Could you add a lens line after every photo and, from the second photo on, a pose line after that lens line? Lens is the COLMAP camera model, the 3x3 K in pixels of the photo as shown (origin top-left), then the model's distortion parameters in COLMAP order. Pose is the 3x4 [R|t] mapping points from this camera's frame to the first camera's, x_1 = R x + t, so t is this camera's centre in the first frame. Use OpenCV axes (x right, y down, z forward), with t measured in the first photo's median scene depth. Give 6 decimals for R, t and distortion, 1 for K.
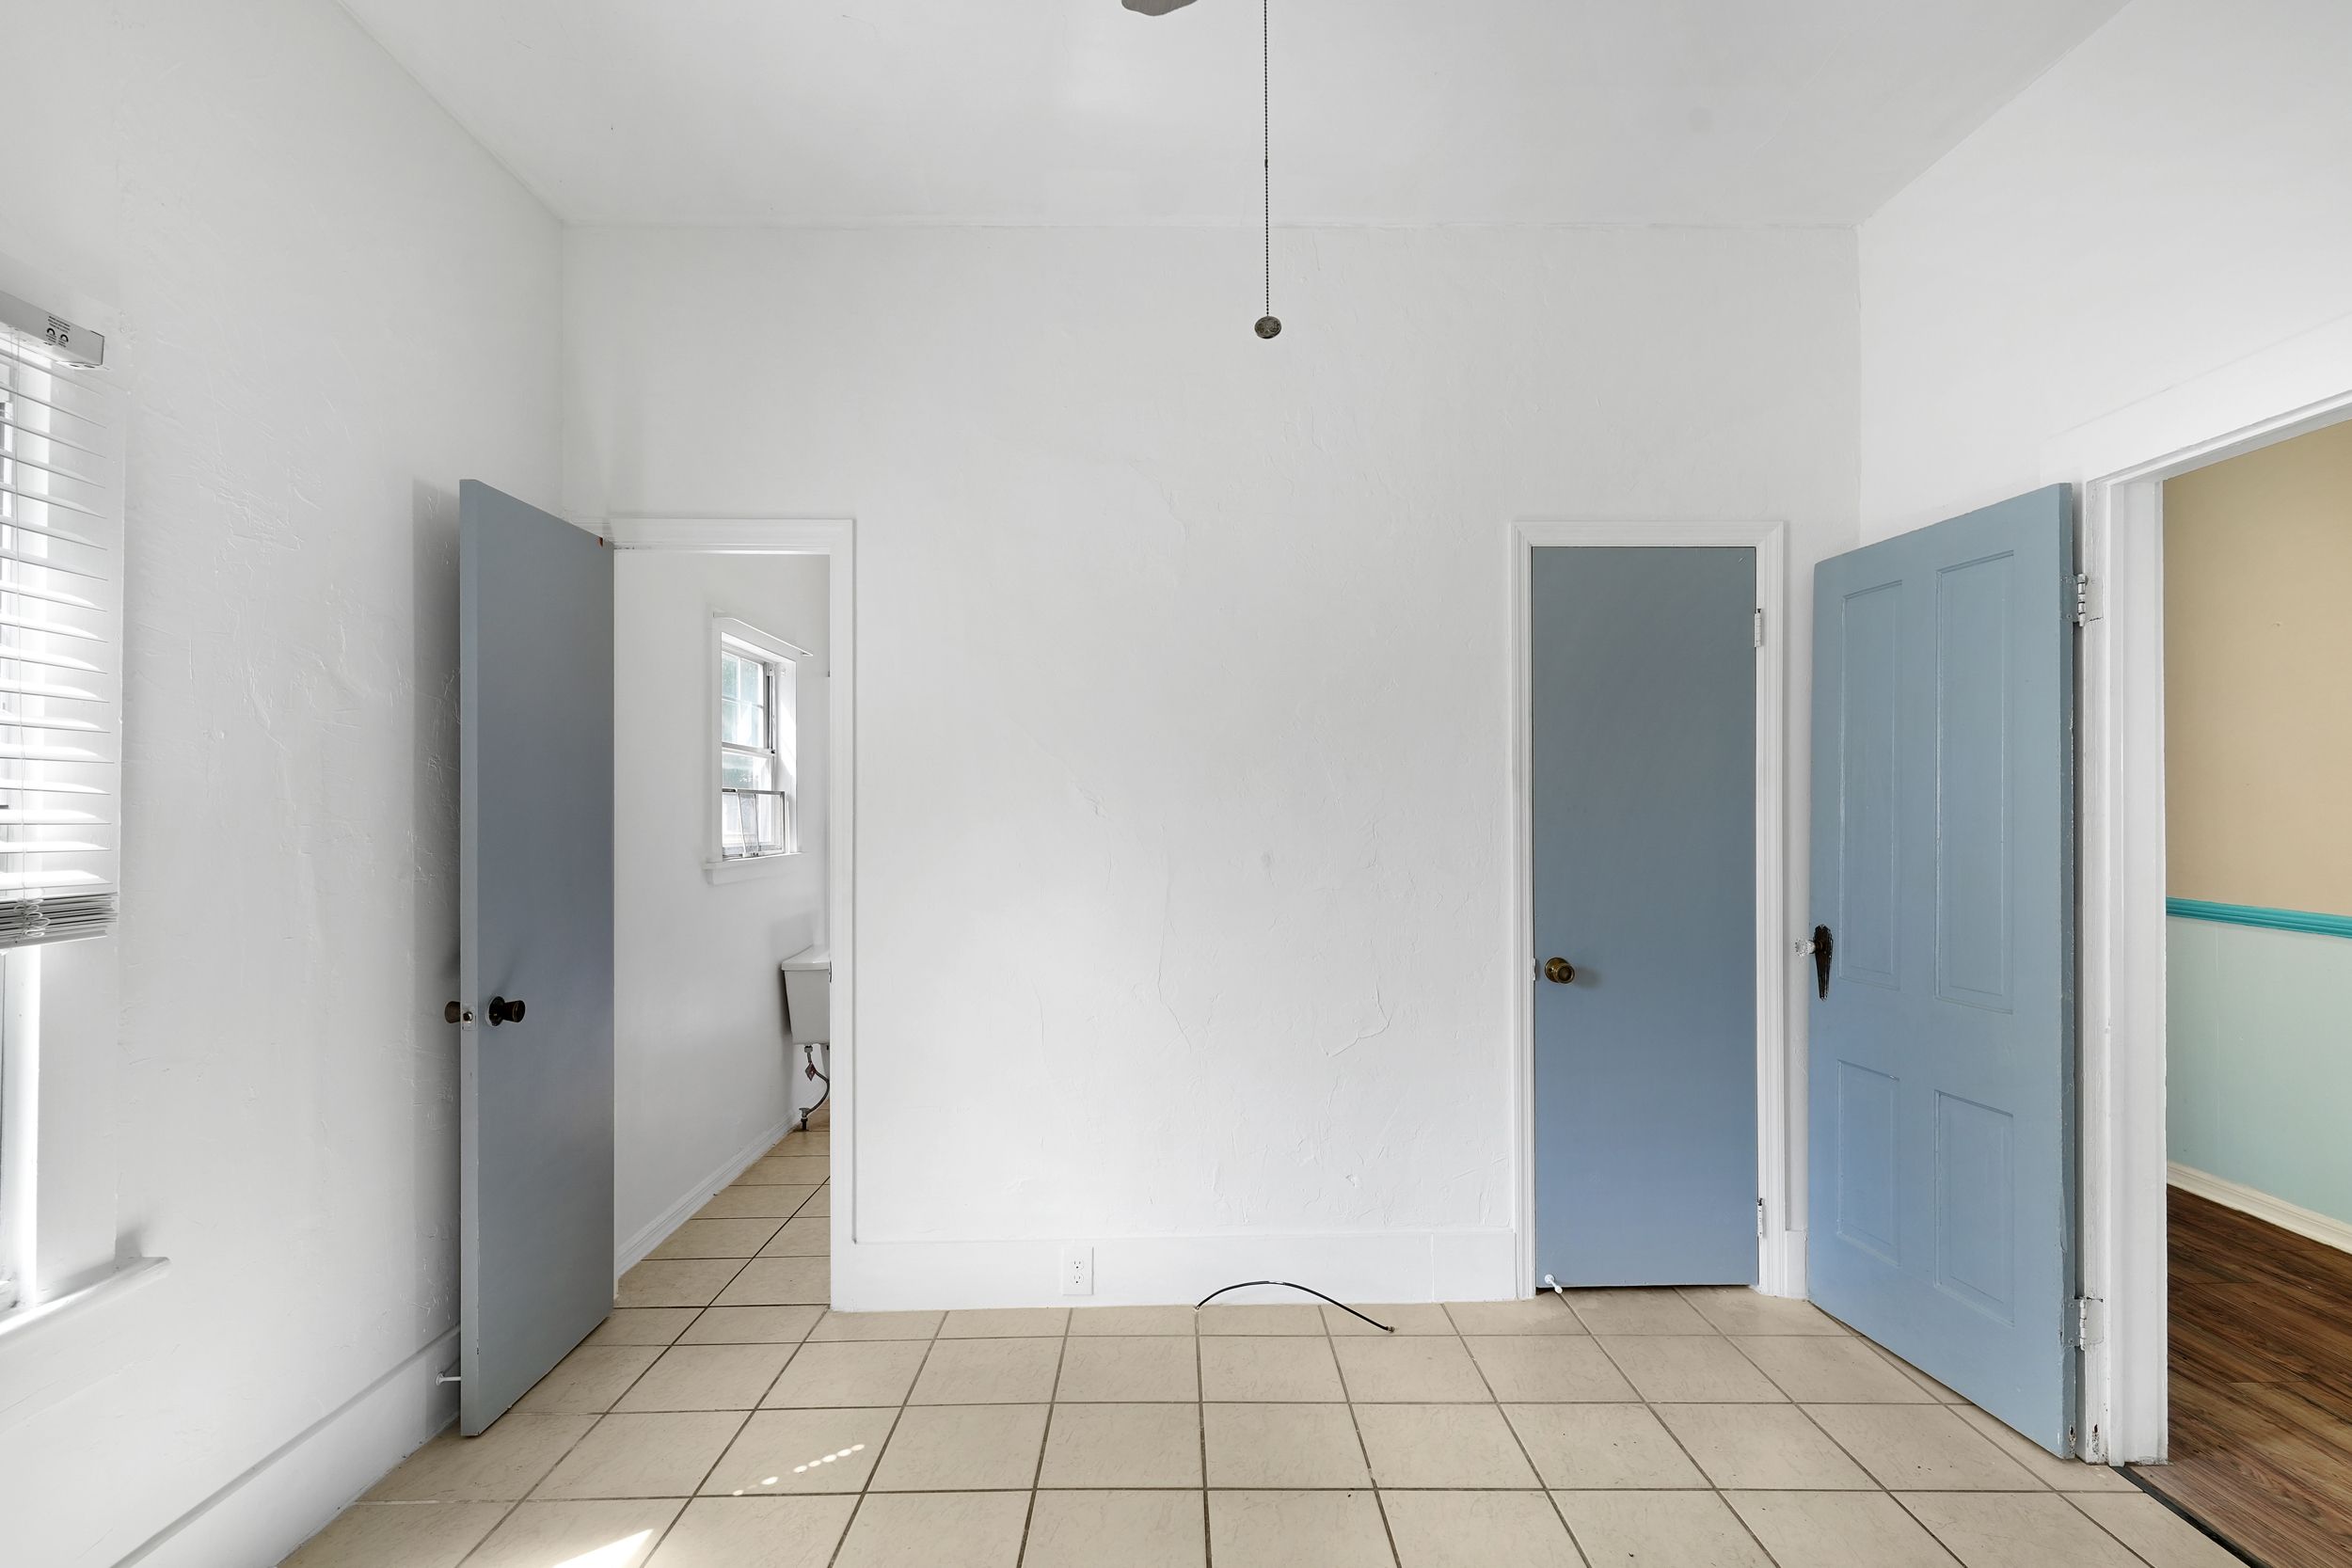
lens RADIAL K [[1139.8, 0, 1176.0], [0, 1139.8, 784.0], [0, 0, 1]] dist [-0.001084, -0.000952]
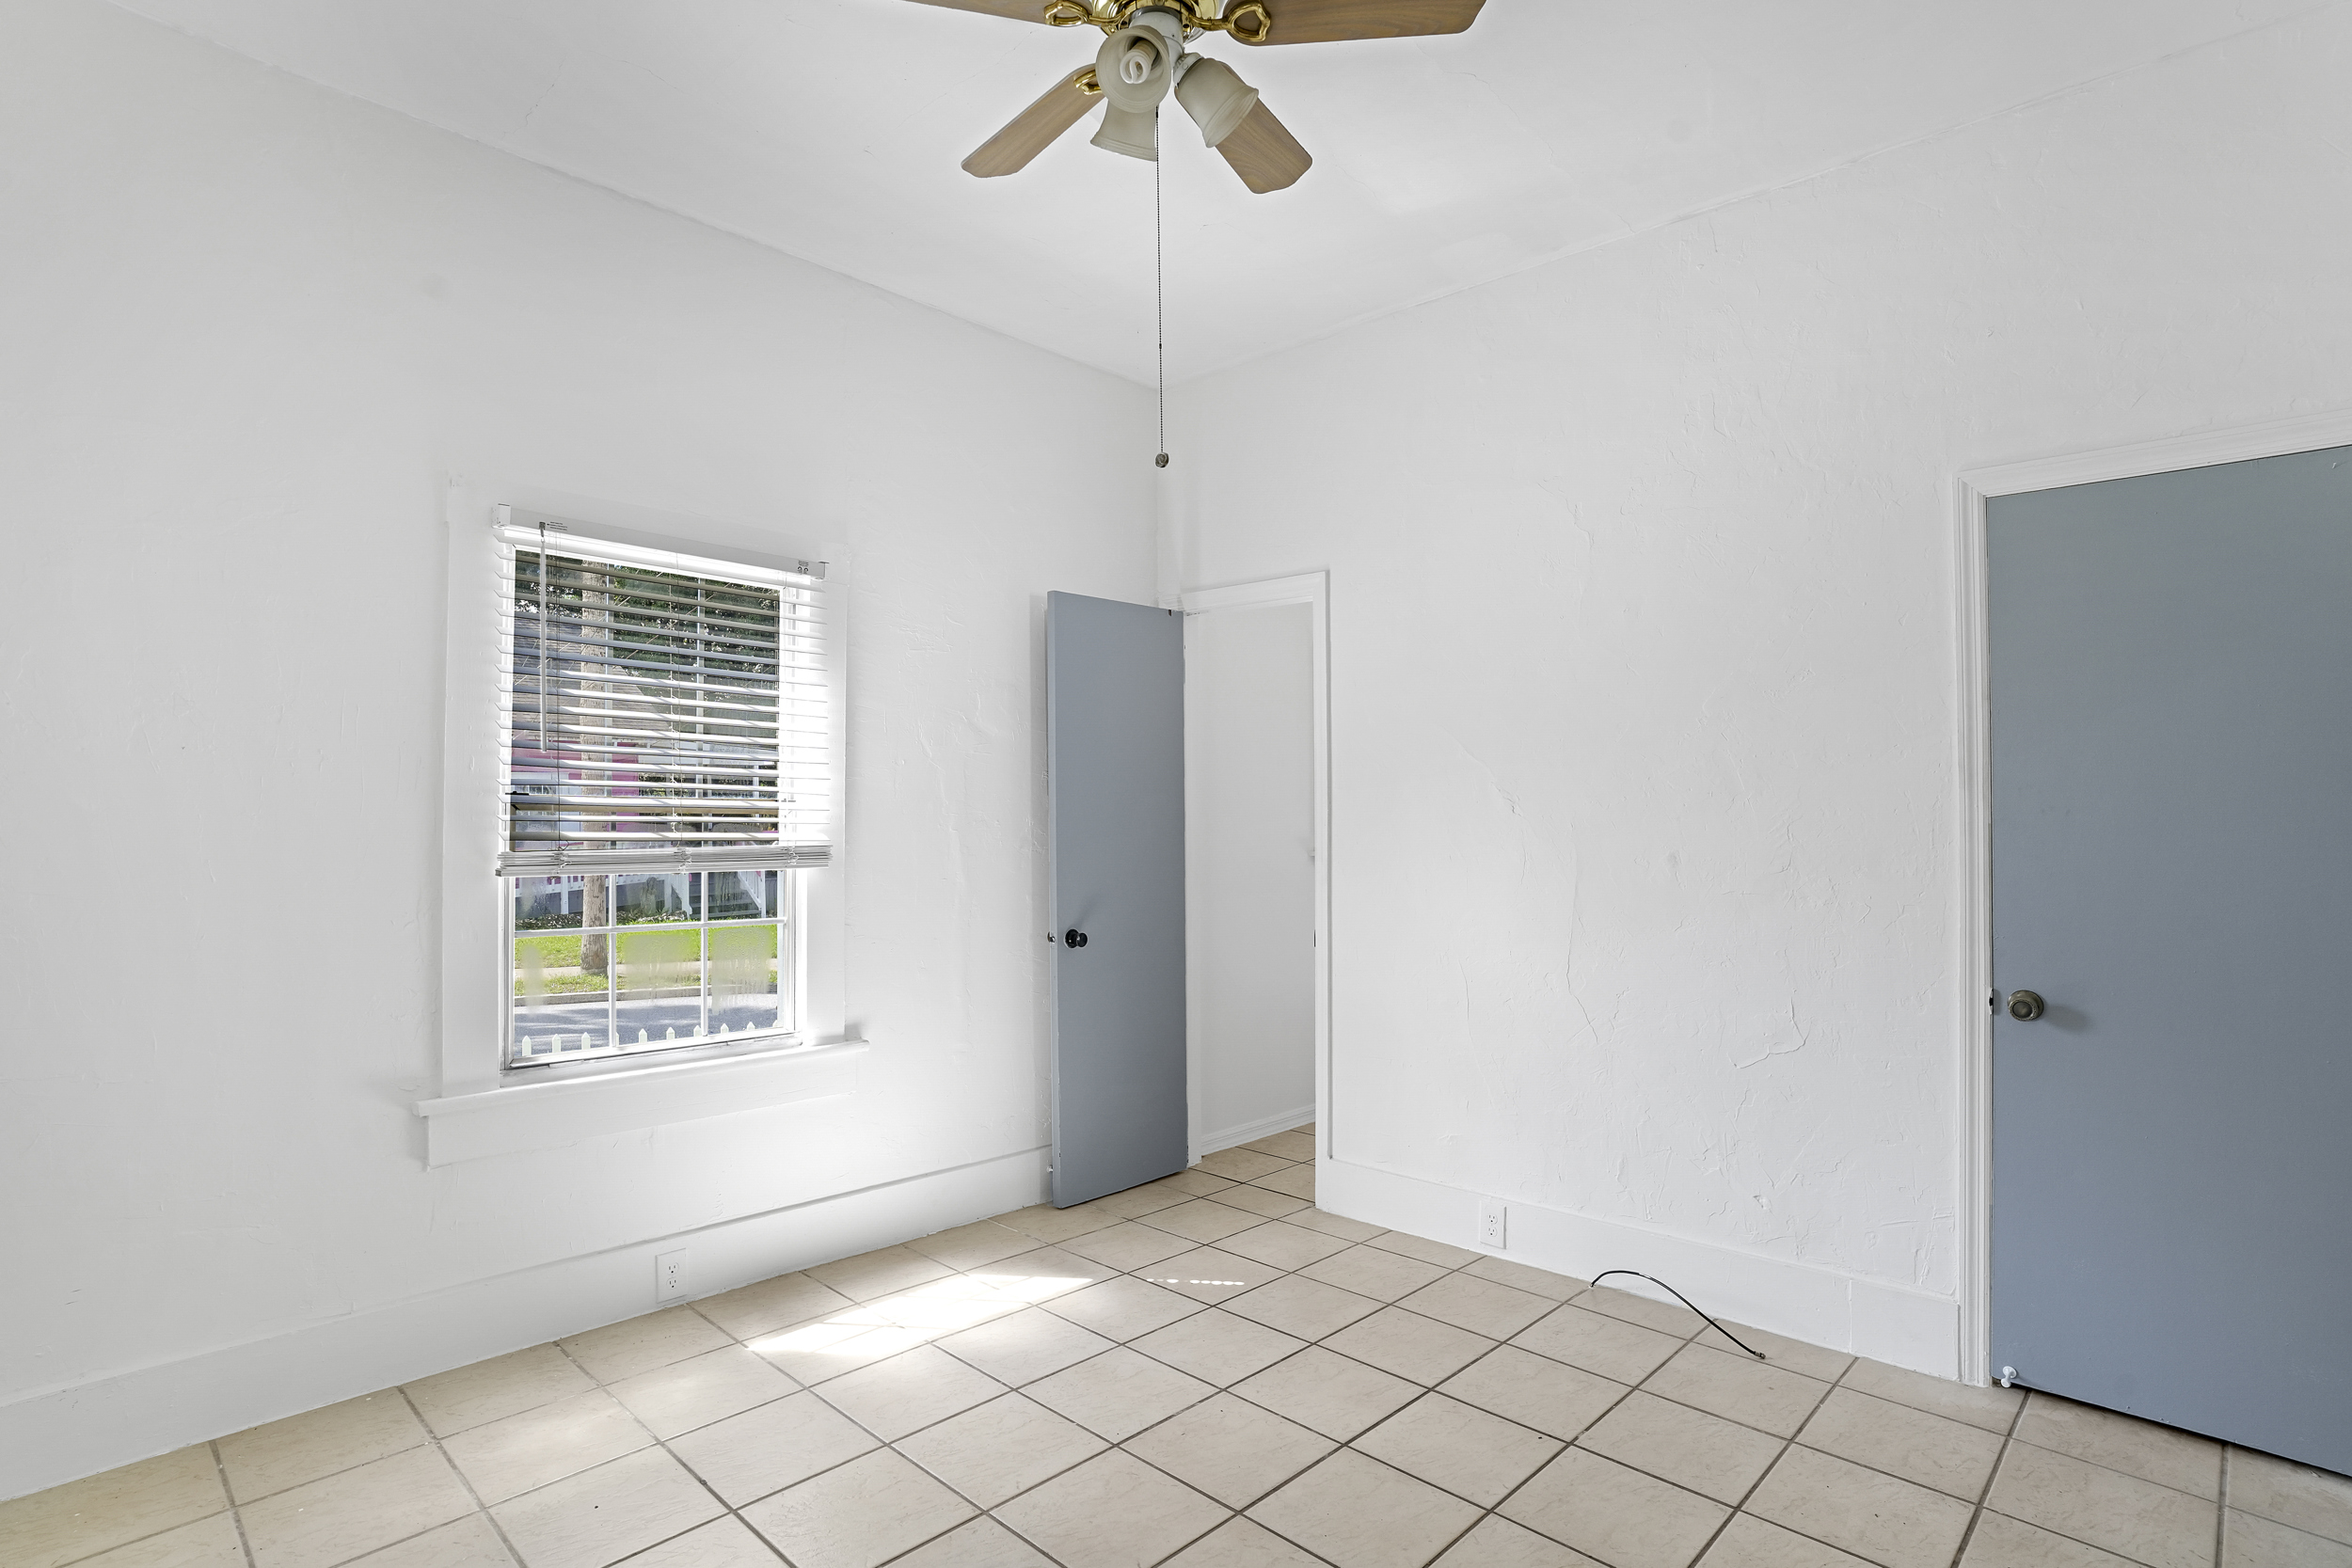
lens RADIAL K [[1148.3, 0, 1179.8], [0, 1148.3, 796.7], [0, 0, 1]] dist [-0.083816, 0.041310]
pose [[0.723733, -0.001909, -0.690078, 0.453098], [0.007505, 0.999959, 0.005104, 0.003467], [0.690040, -0.008873, 0.723717, -0.001820]]
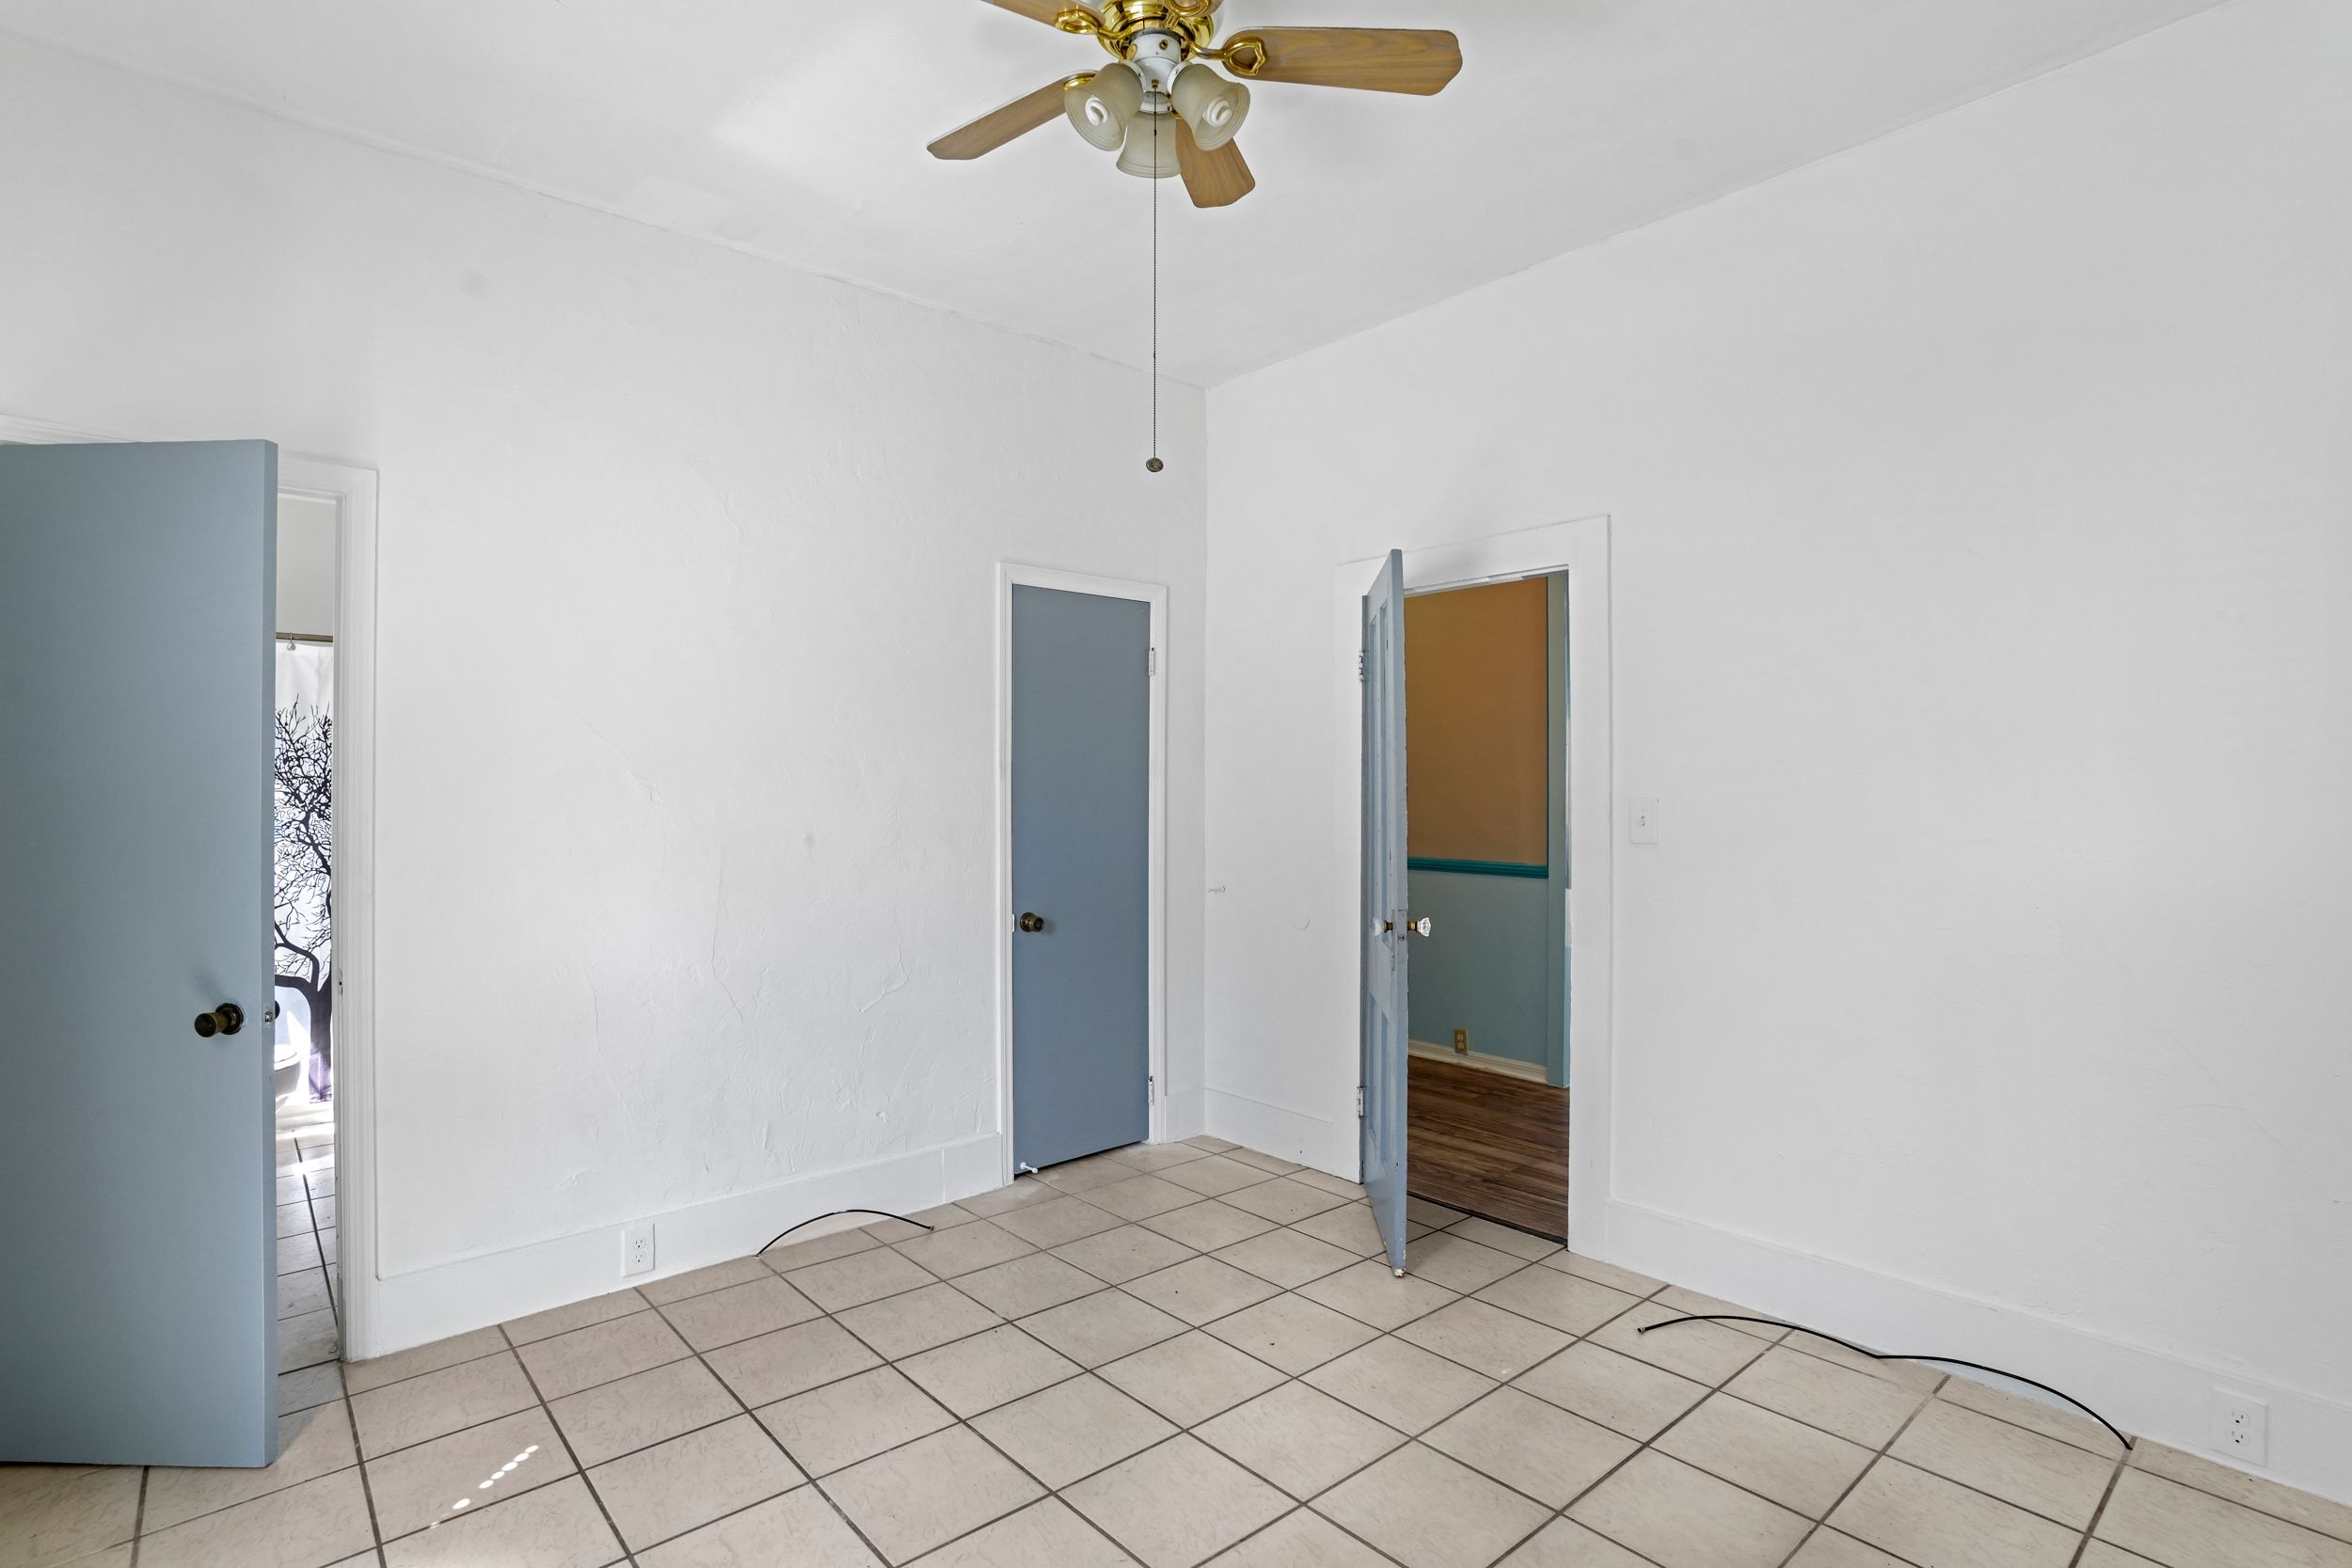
lens RADIAL K [[1127.8, 0, 1165.2], [0, 1127.8, 765.8], [0, 0, 1]] dist [-0.096288, 0.048231]
pose [[0.762356, 0.013818, 0.647010, -0.364373], [-0.011129, 0.999904, -0.008242, -0.001418], [-0.647062, -0.000917, 0.762437, -0.045301]]
